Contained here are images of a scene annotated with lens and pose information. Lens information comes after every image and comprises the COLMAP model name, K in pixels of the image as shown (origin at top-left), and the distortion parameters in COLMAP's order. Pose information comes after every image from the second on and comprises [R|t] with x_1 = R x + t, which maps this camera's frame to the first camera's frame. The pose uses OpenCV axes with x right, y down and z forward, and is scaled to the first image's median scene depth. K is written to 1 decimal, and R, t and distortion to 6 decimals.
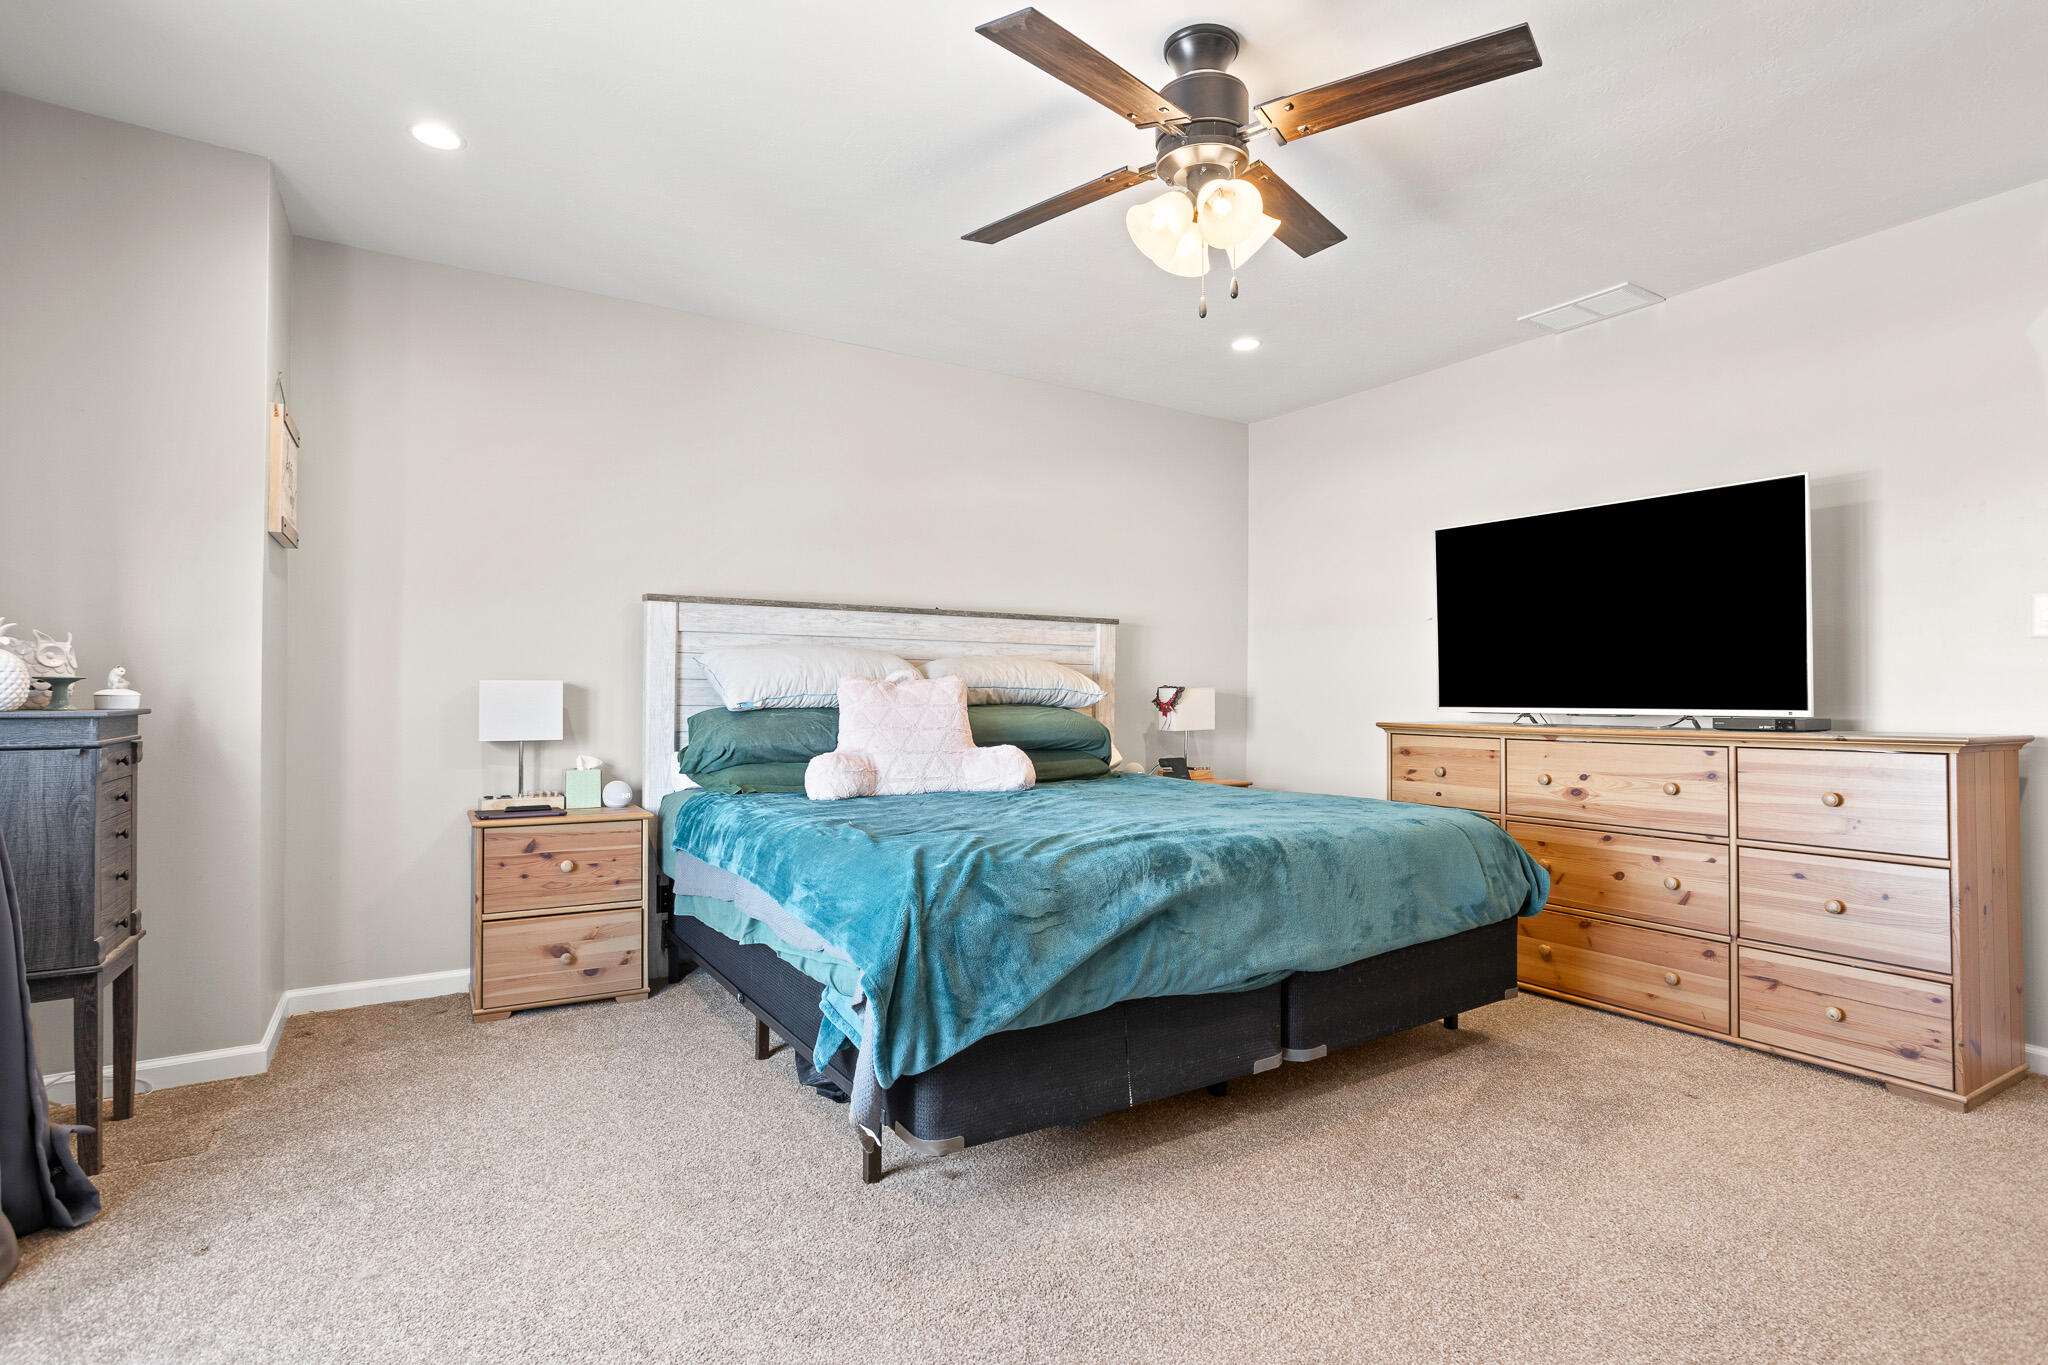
lens RADIAL K [[999.9, 0, 1021.2], [0, 999.9, 683.7], [0, 0, 1]] dist [-0.059873, 0.033972]
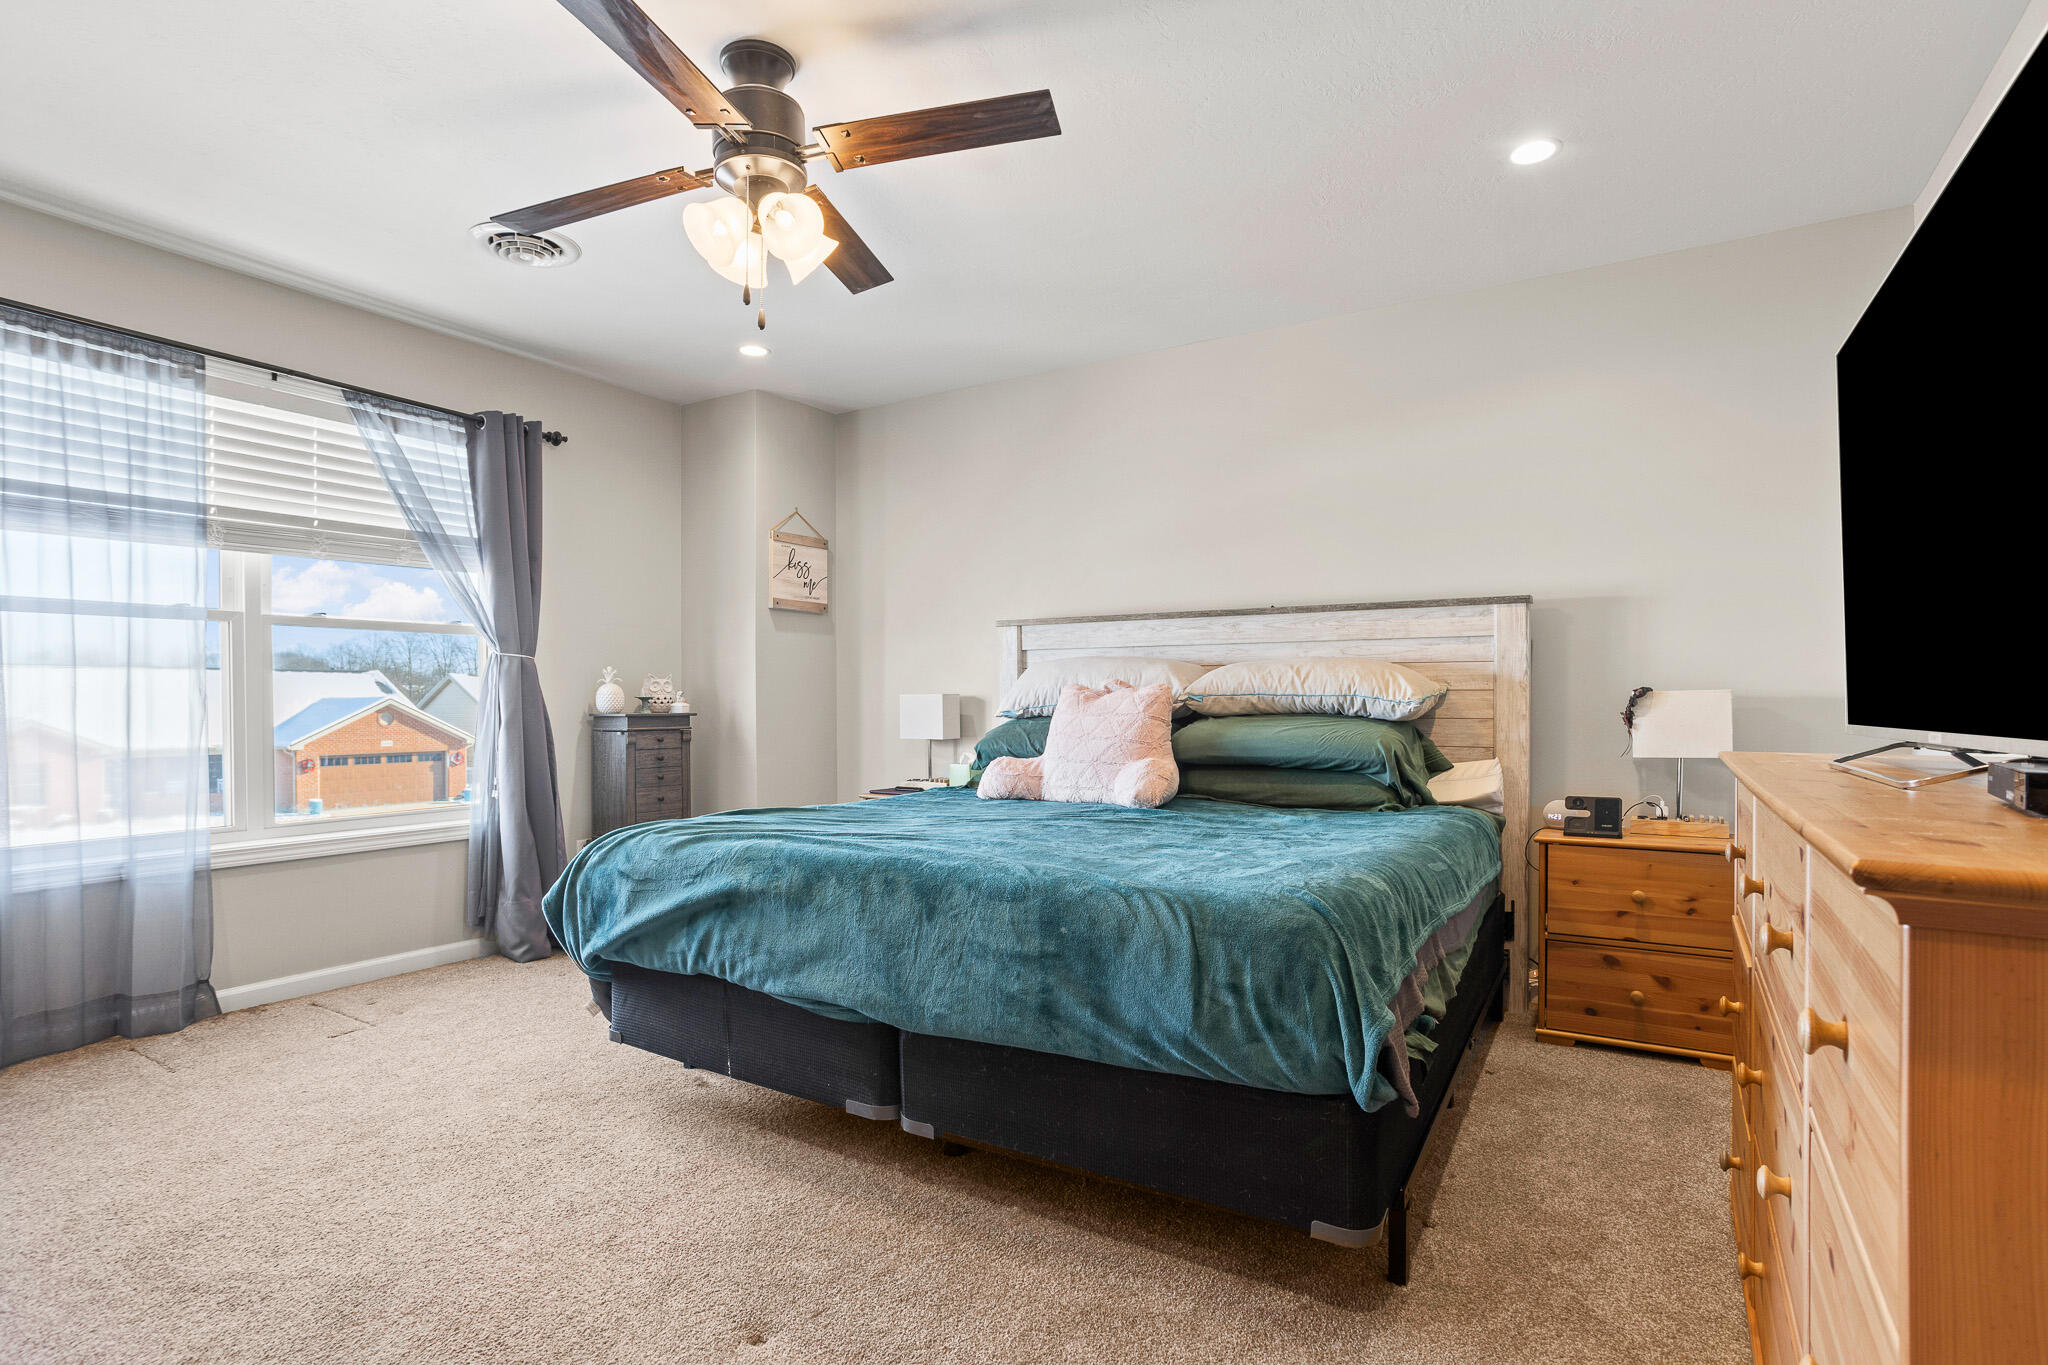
lens RADIAL K [[1014.6, 0, 1030.8], [0, 1014.6, 713.3], [0, 0, 1]] dist [-0.056969, 0.037781]
pose [[0.443602, 0.002996, -0.896219, 0.946052], [0.009906, 0.999917, 0.008246, 0.015247], [0.896169, -0.012536, 0.443535, 0.613799]]
